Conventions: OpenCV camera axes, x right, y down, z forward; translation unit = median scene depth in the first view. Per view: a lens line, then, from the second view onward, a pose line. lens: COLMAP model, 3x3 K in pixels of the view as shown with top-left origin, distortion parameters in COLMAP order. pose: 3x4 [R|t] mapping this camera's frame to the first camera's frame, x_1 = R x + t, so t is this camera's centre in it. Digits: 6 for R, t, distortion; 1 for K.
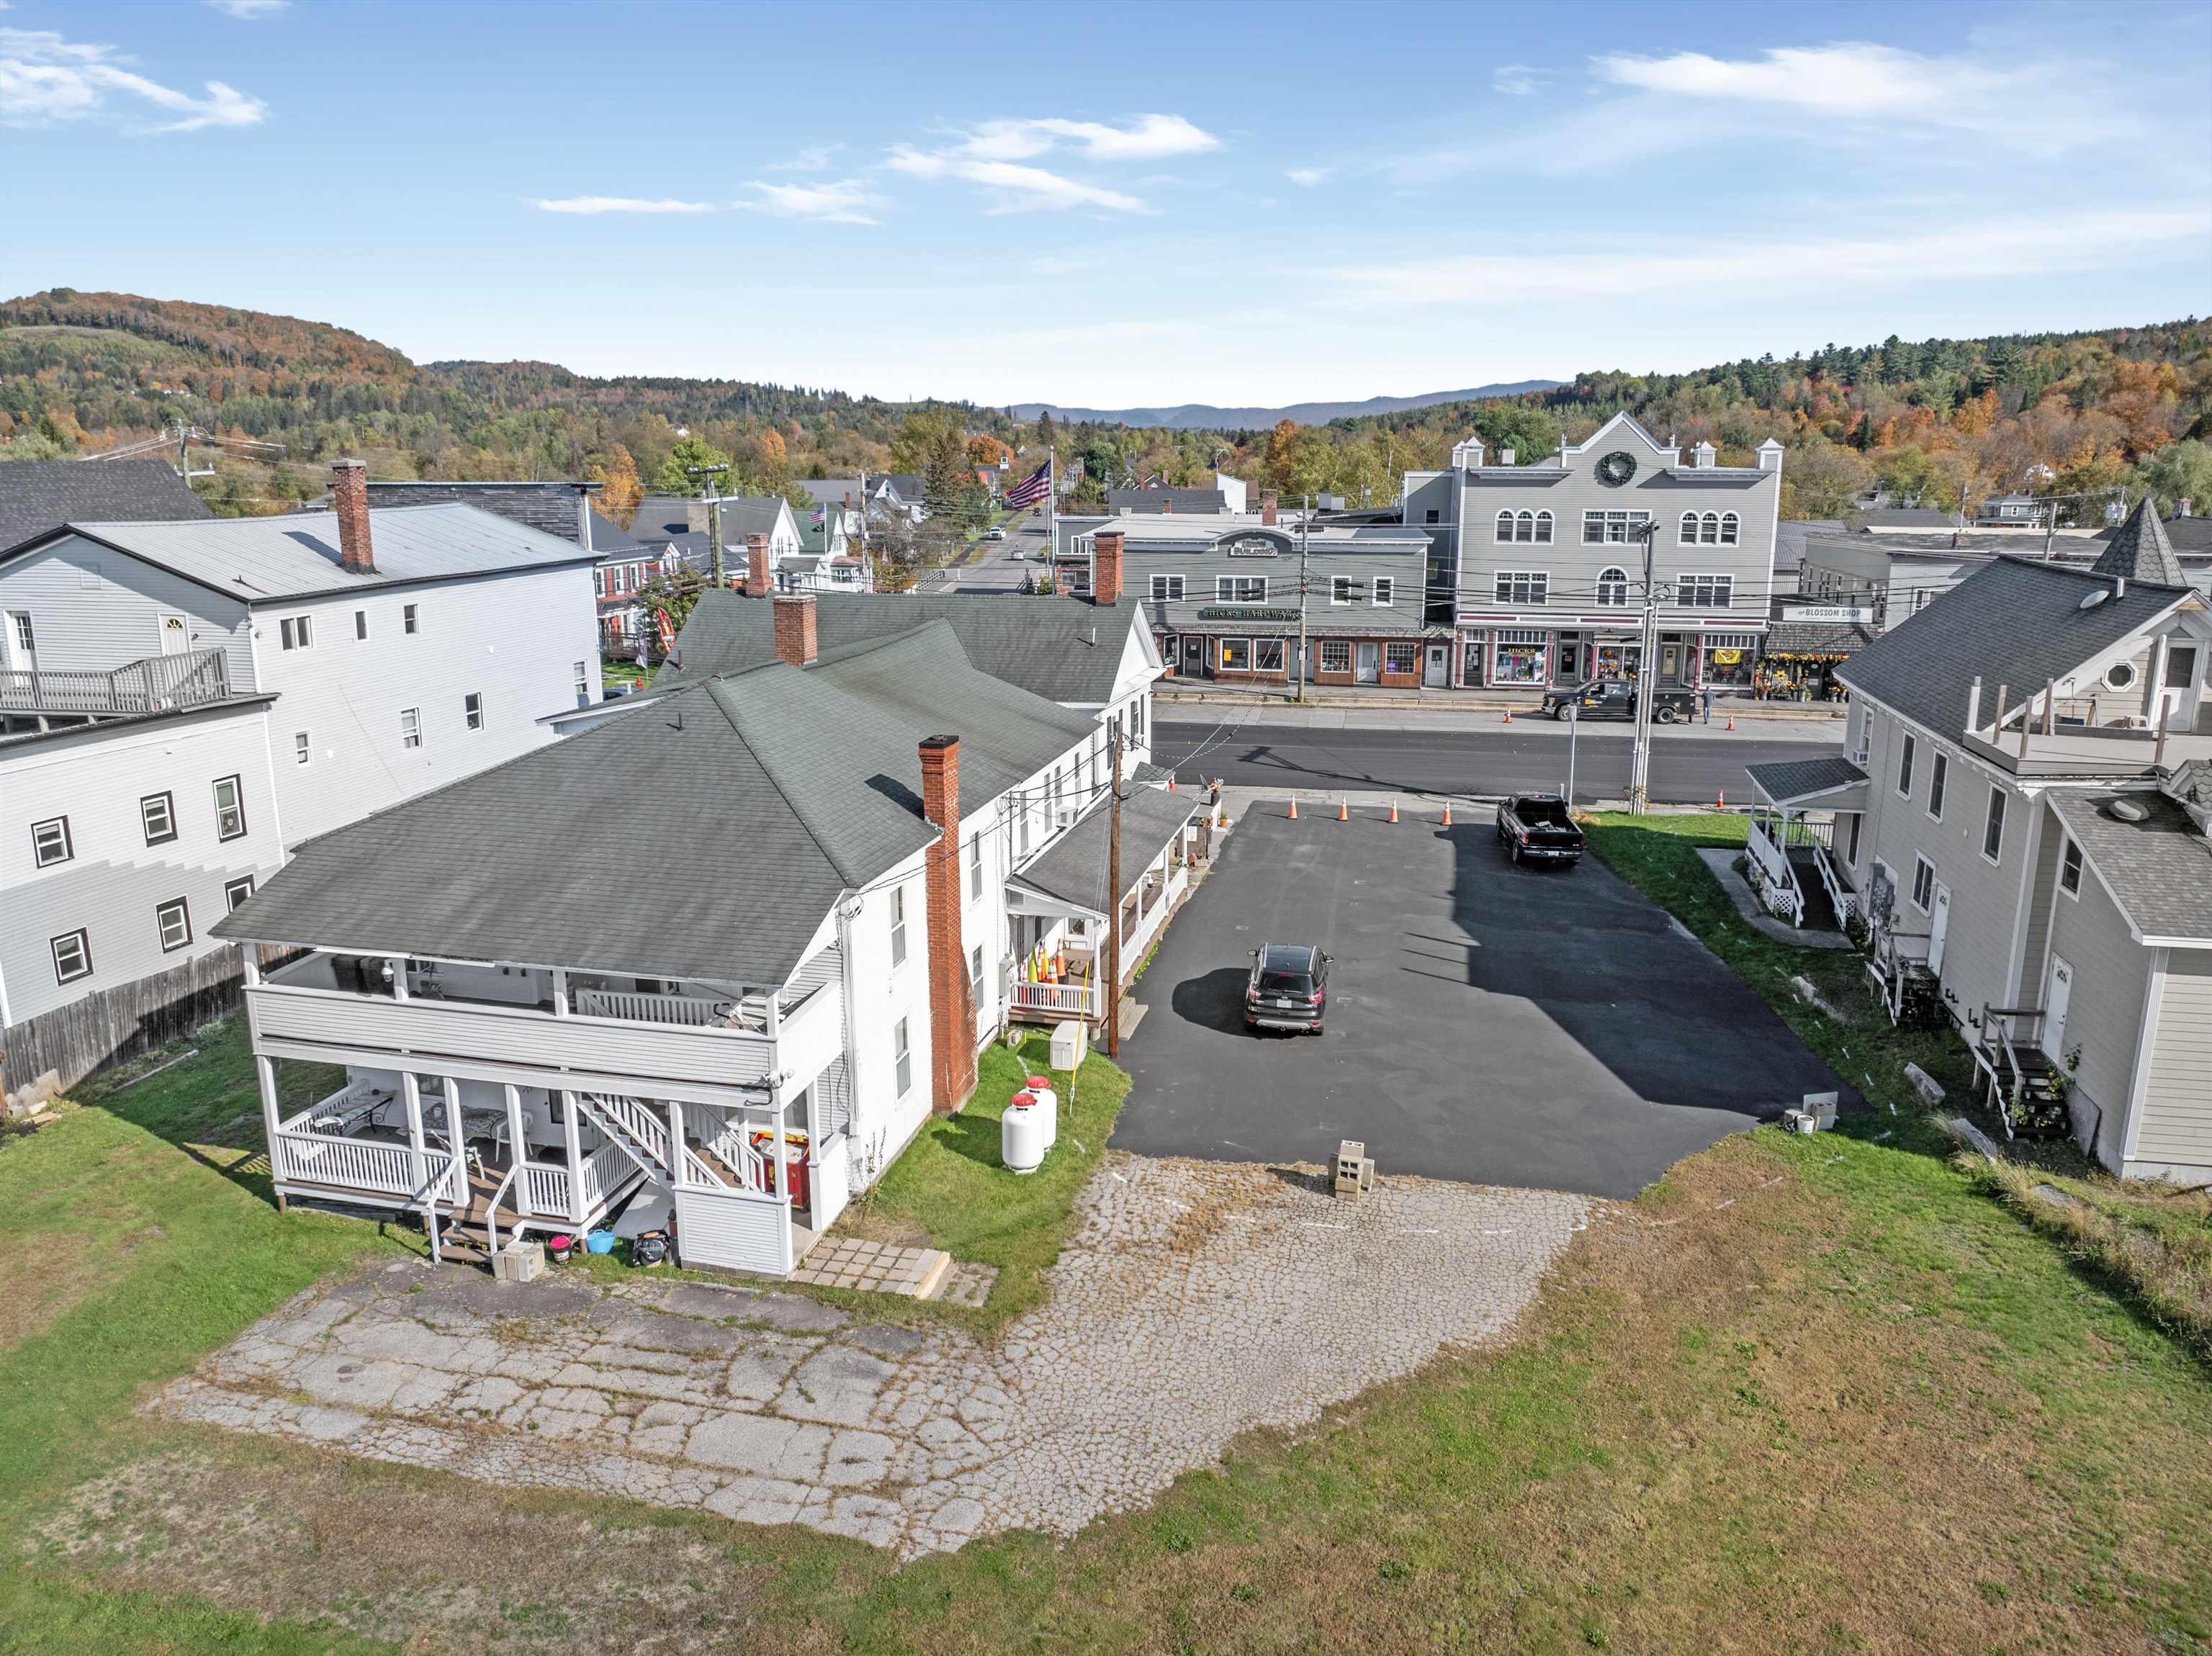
lens RADIAL K [[1558.1, 0, 1113.6], [0, 1558.1, 821.1], [0, 0, 1]] dist [-0.043814, 0.012518]
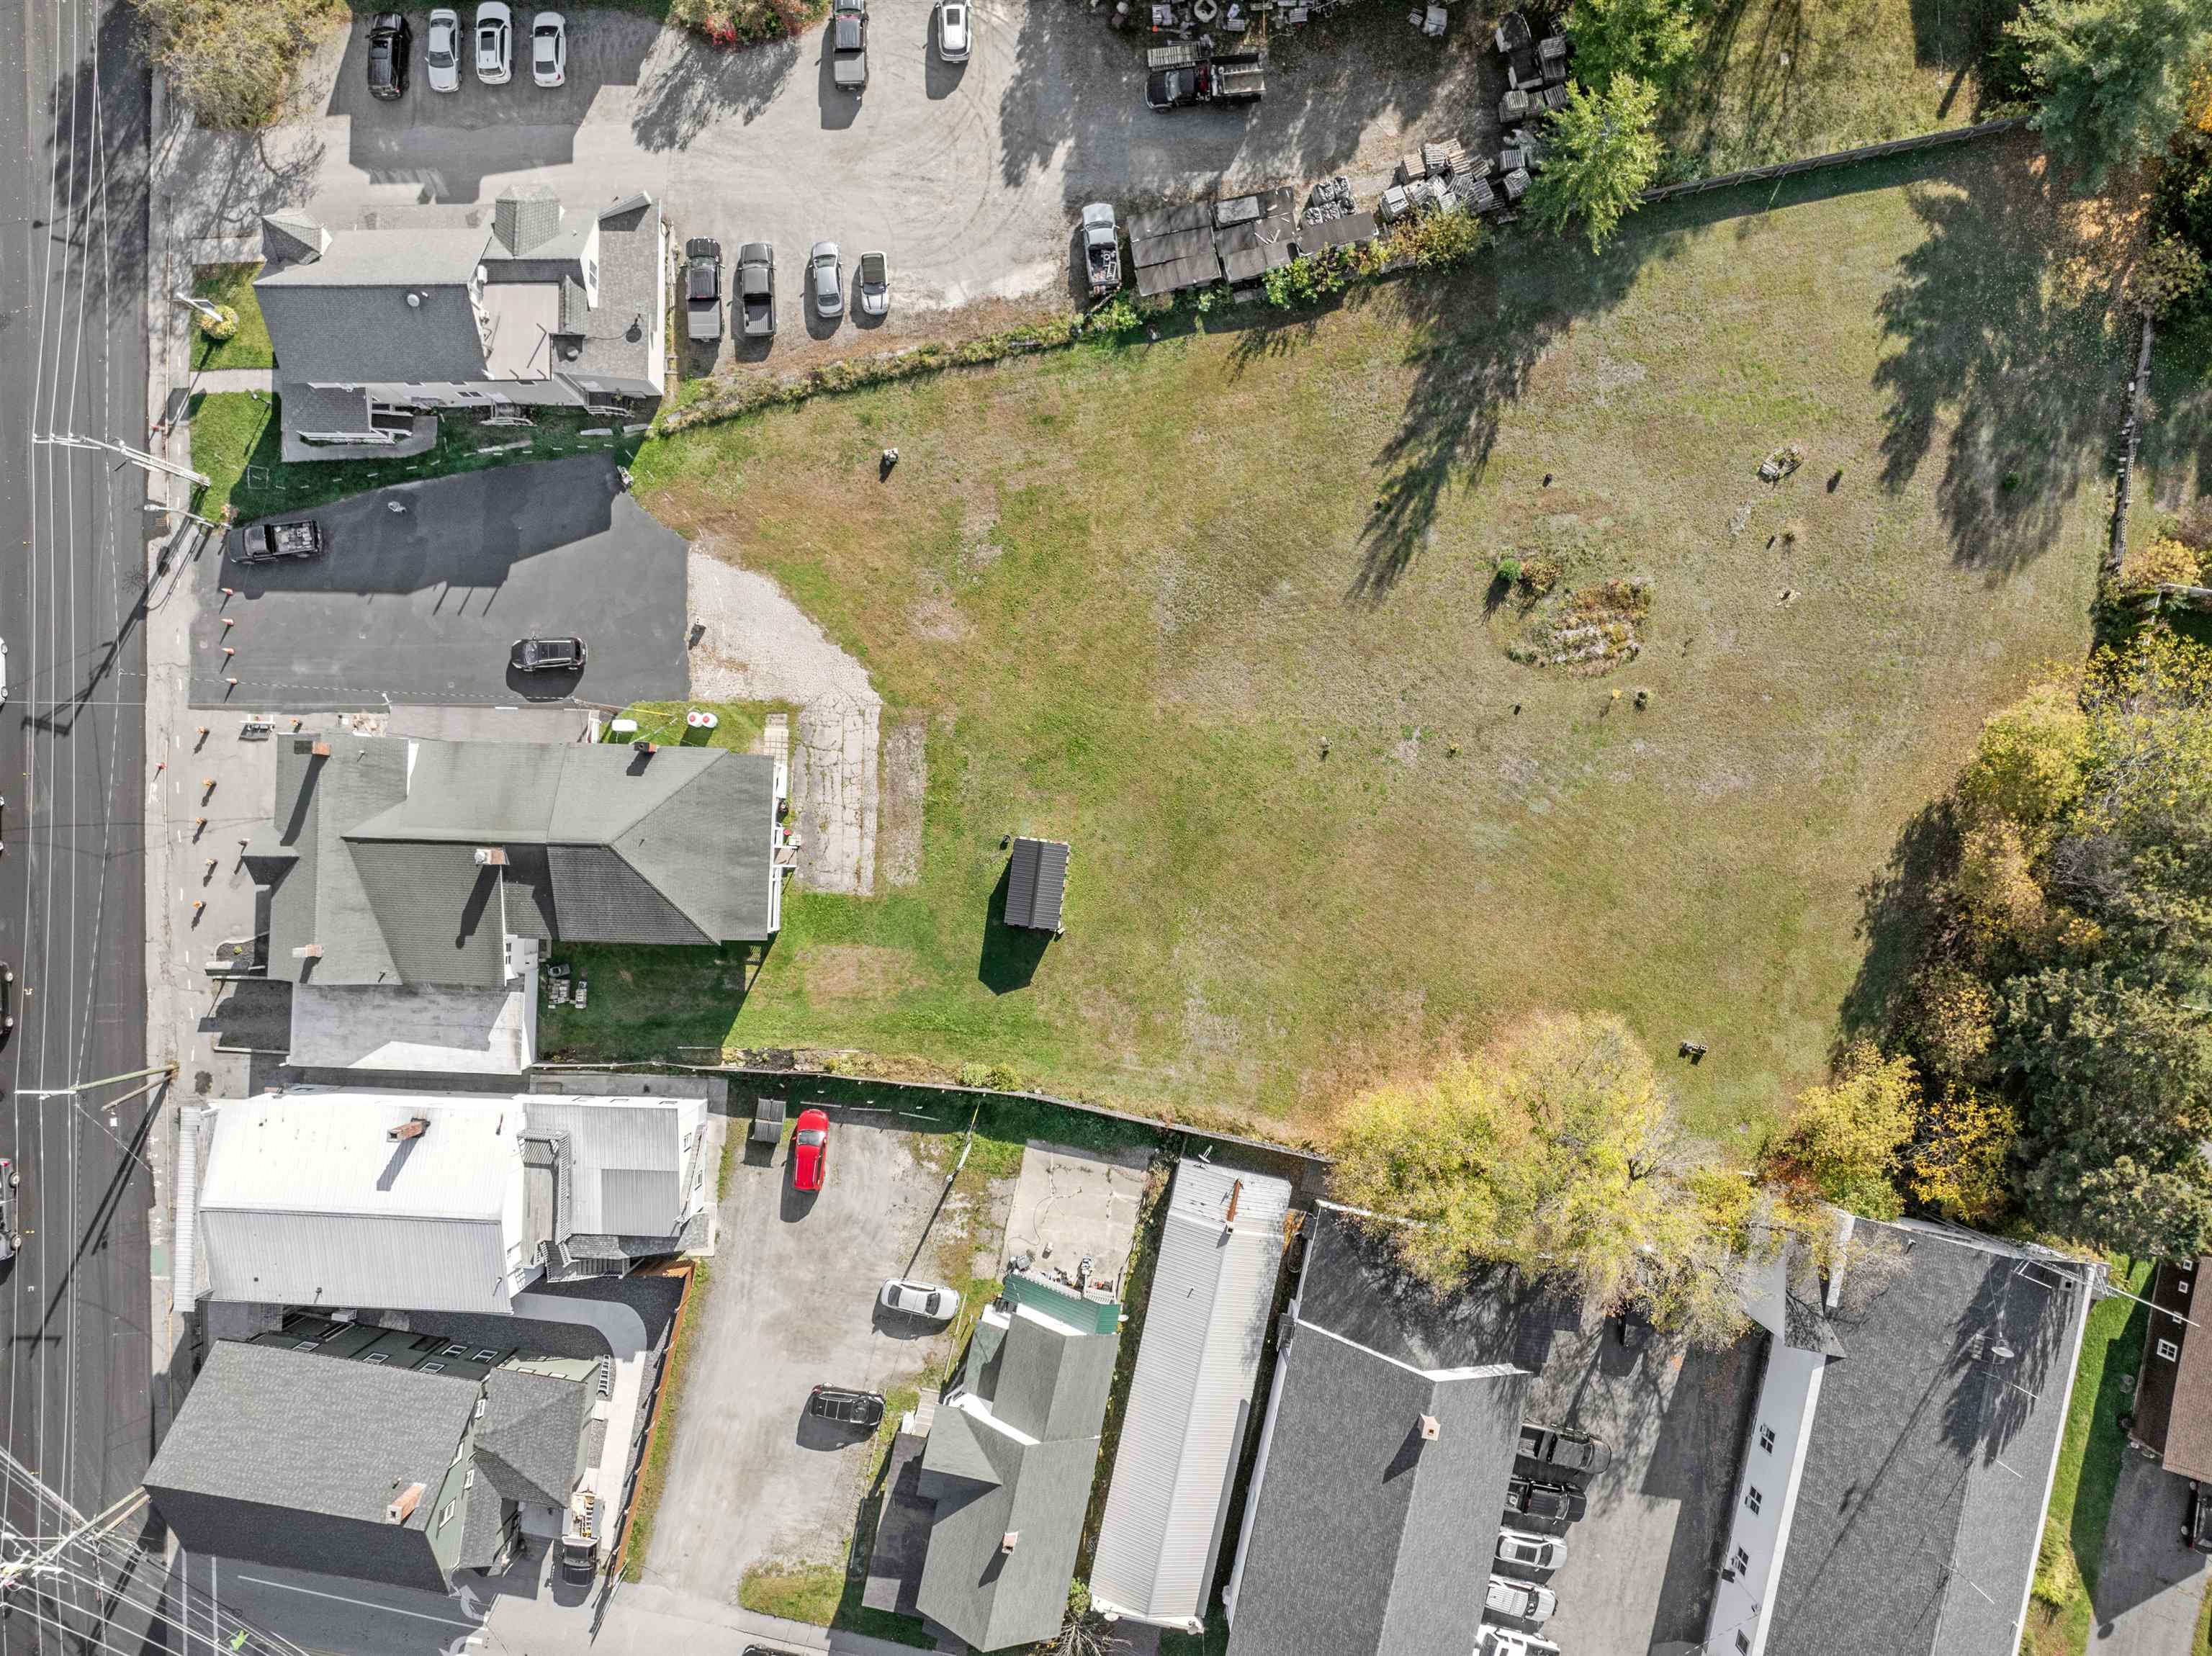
lens RADIAL K [[1558.1, 0, 1102.0], [0, 1558.1, 831.7], [0, 0, 1]] dist [-0.043814, 0.012518]
pose [[-0.196125, -0.980456, 0.015502, -0.262383], [0.217267, -0.028033, 0.975710, -1.473942], [-0.956206, 0.194729, 0.218519, -0.238307]]
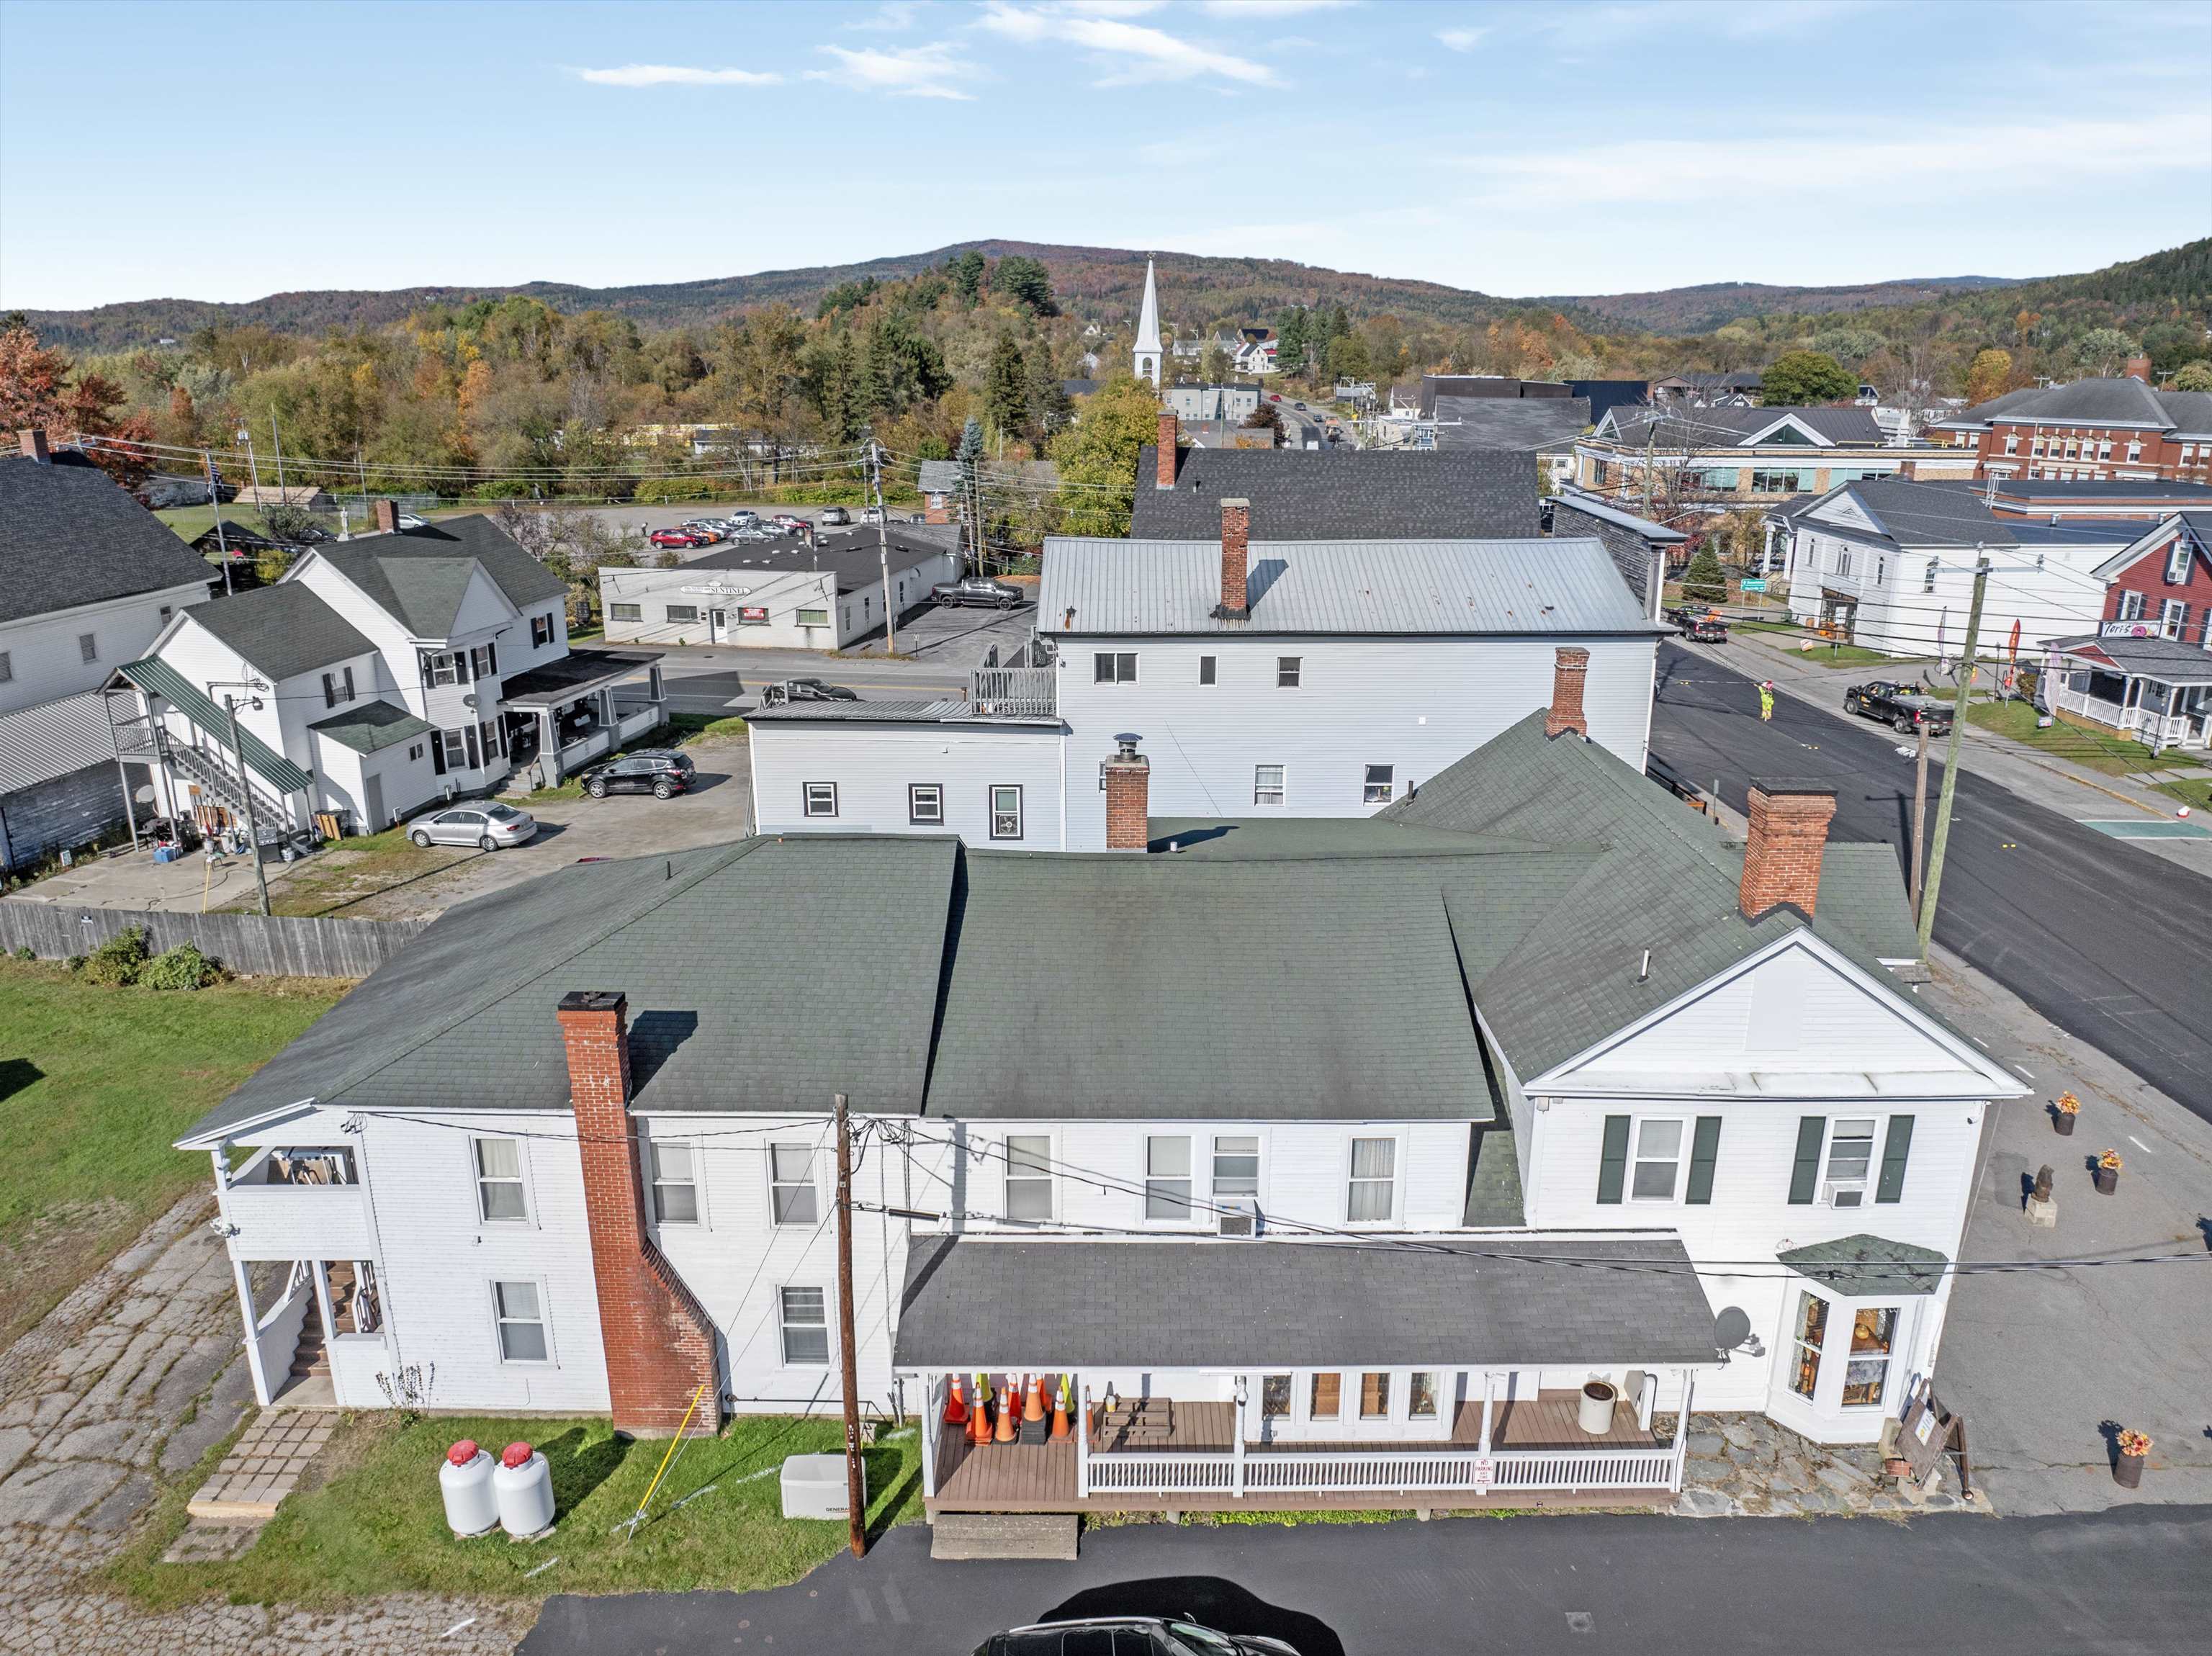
lens RADIAL K [[1558.1, 0, 1110.8], [0, 1558.1, 809.2], [0, 0, 1]] dist [-0.043814, 0.012518]
pose [[0.219878, 0.278946, -0.934796, 0.344976], [-0.222029, 0.947407, 0.230485, -0.203002], [0.949925, 0.156873, 0.270248, 0.549994]]
